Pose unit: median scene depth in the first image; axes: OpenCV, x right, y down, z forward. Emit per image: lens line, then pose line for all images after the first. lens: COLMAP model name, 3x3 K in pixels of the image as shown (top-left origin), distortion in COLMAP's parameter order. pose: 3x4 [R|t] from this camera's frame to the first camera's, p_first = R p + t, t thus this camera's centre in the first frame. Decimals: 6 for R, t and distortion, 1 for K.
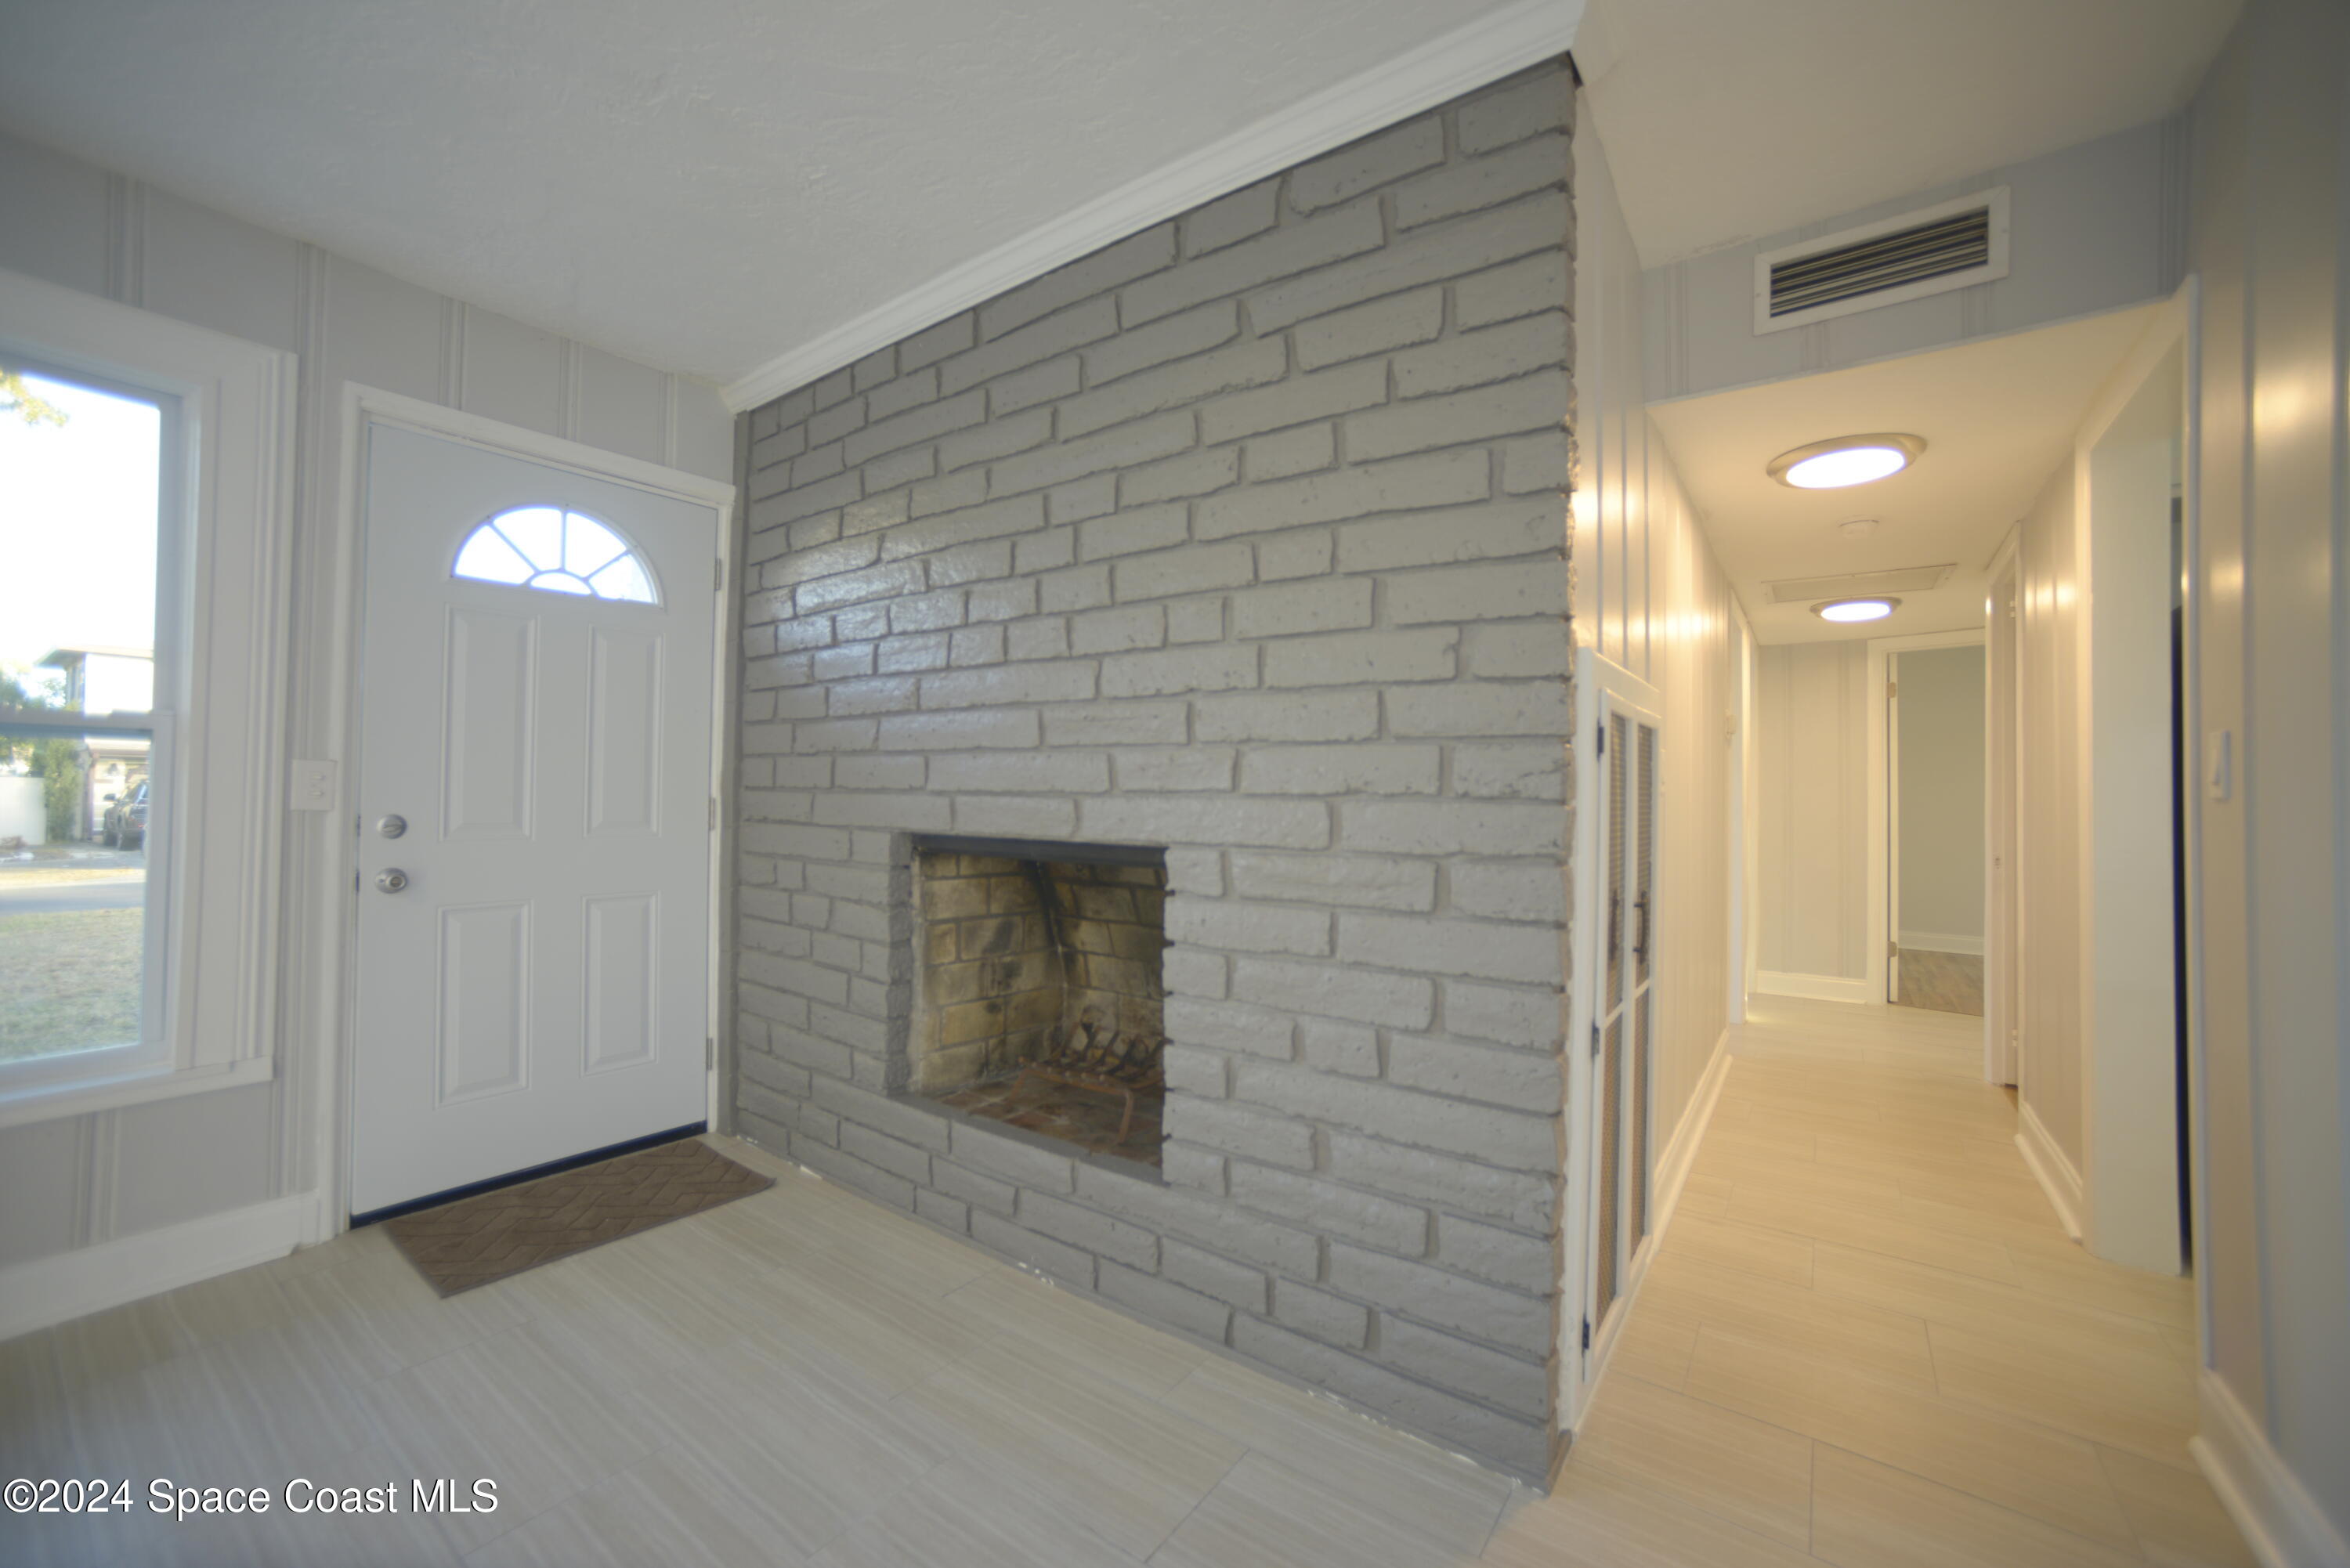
lens RADIAL K [[933.9, 0, 1185.9], [0, 933.9, 788.0], [0, 0, 1]] dist [-0.002510, 0.000119]
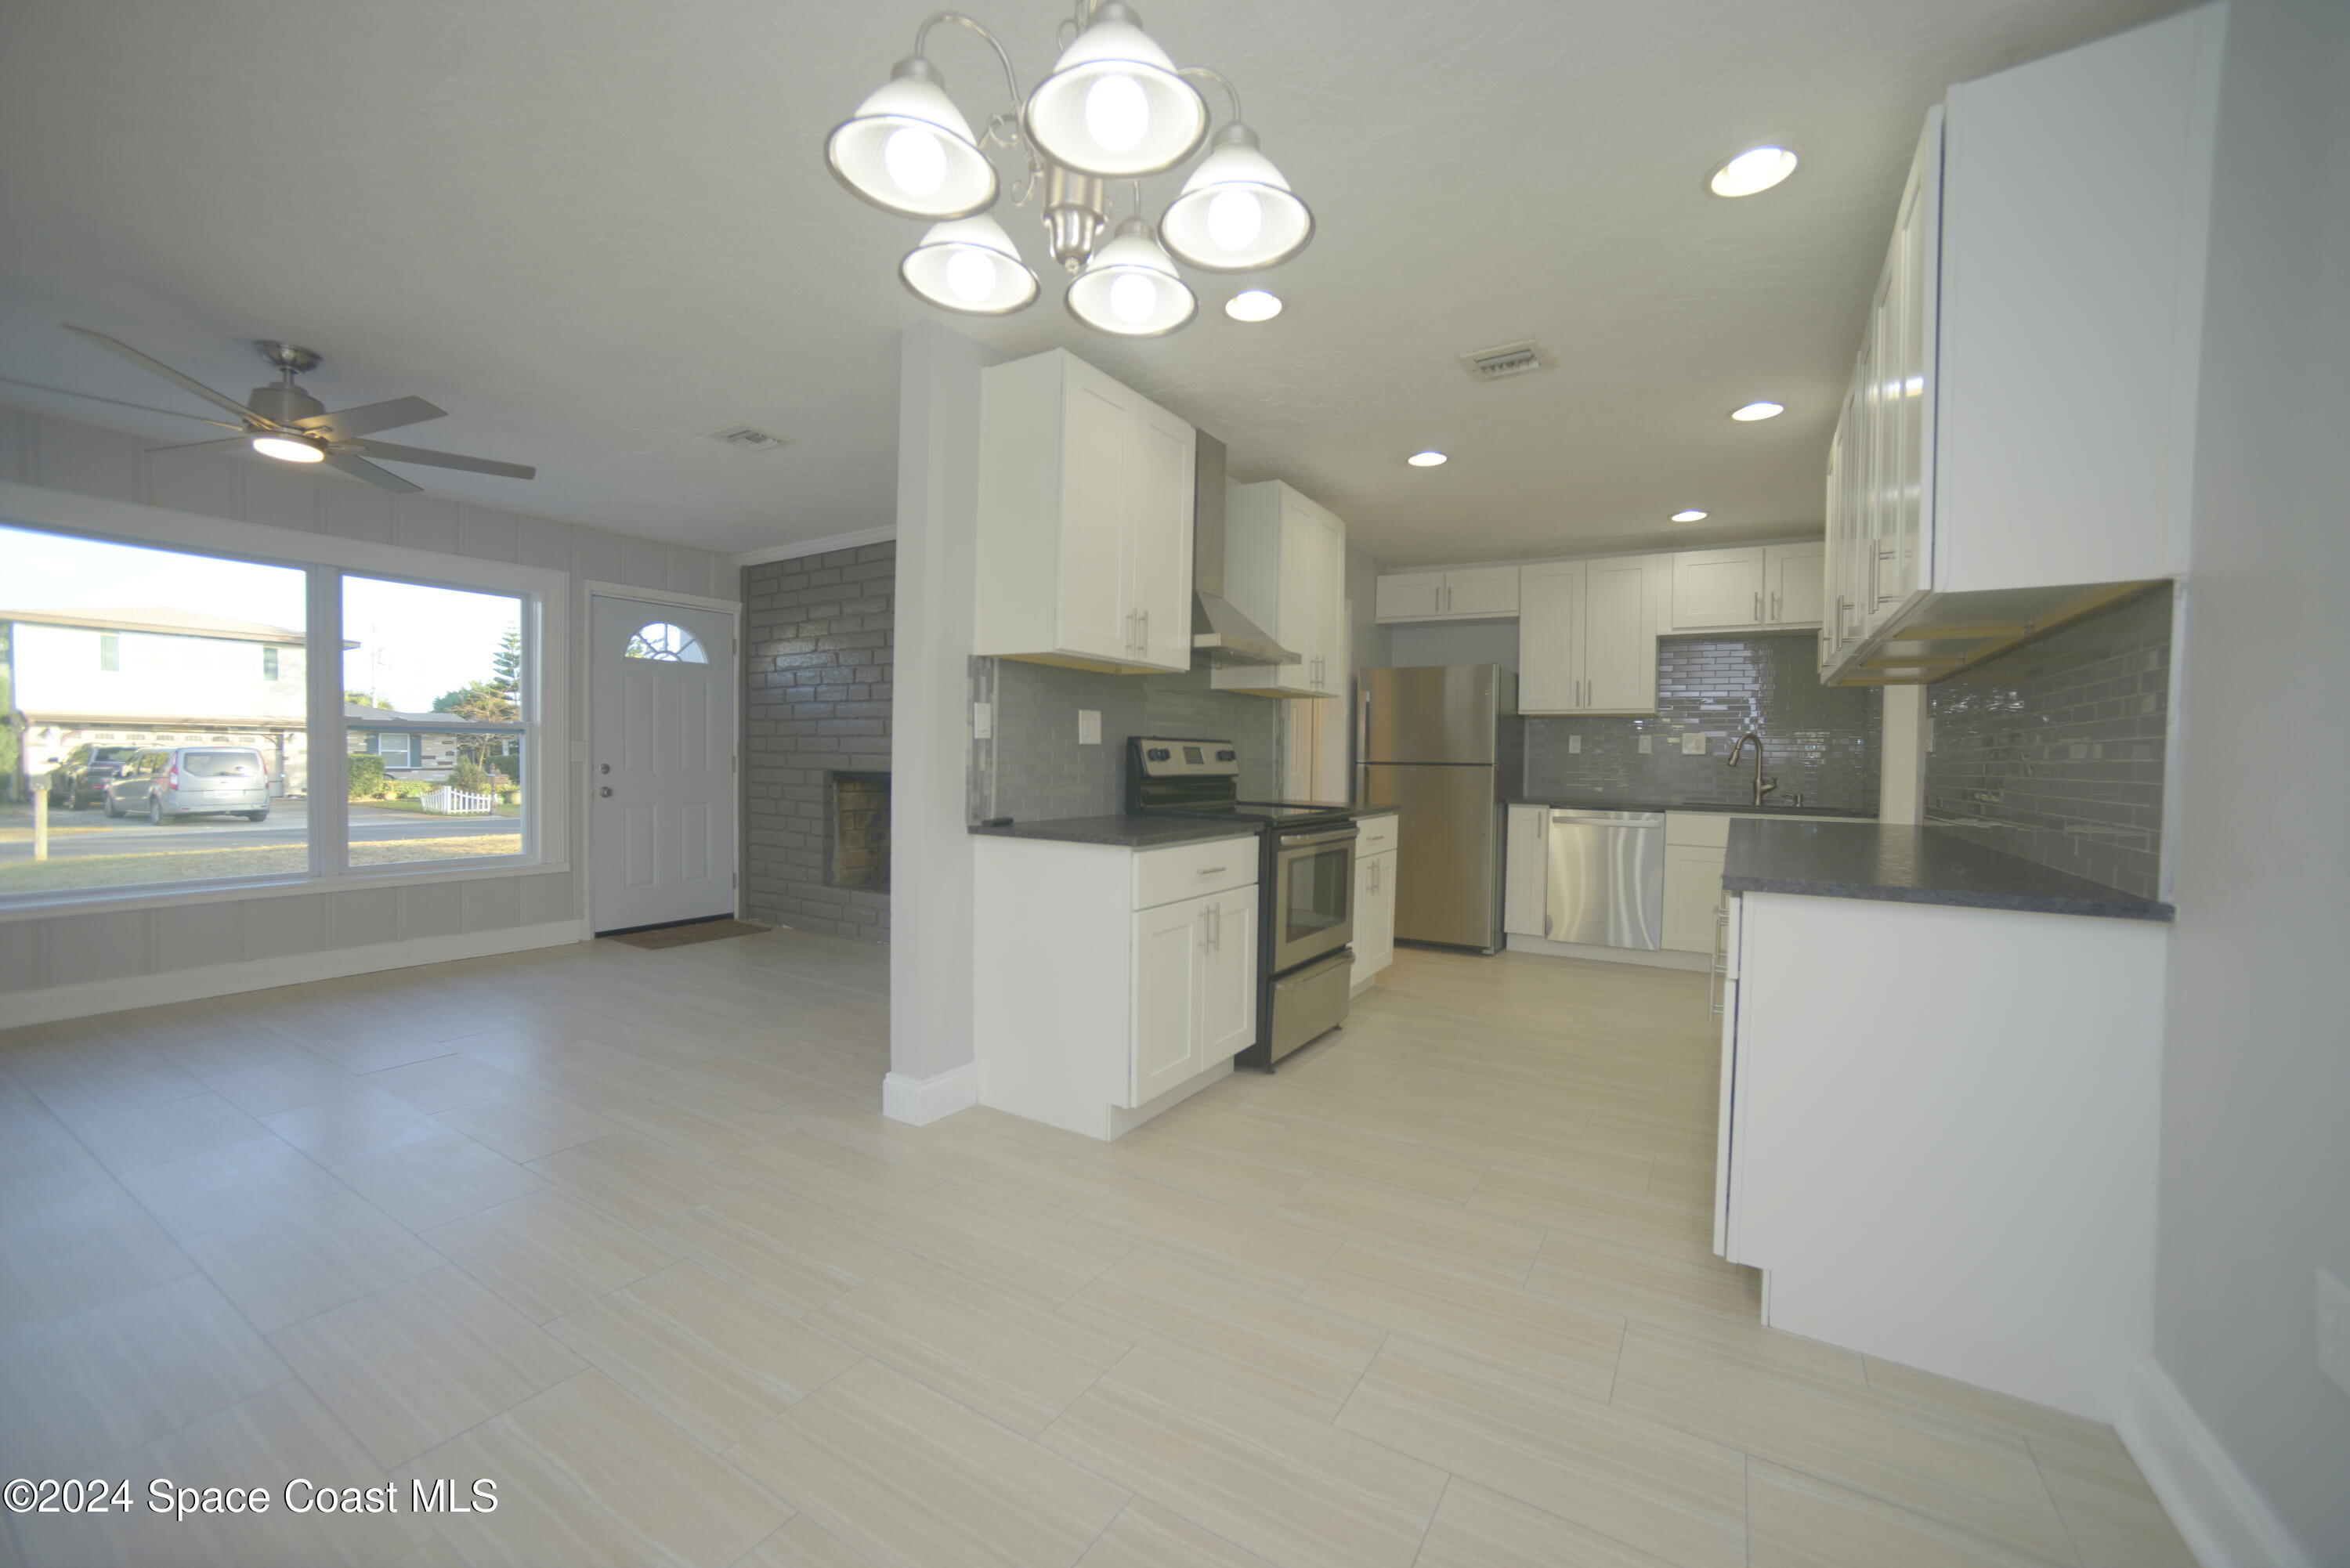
lens RADIAL K [[933.9, 0, 1158.4], [0, 933.9, 779.6], [0, 0, 1]] dist [-0.002510, 0.000119]
pose [[0.998696, -0.005711, 0.050732, 0.360157], [0.003916, 0.999365, 0.035409, -0.007495], [-0.050902, -0.035164, 0.998084, -1.232851]]
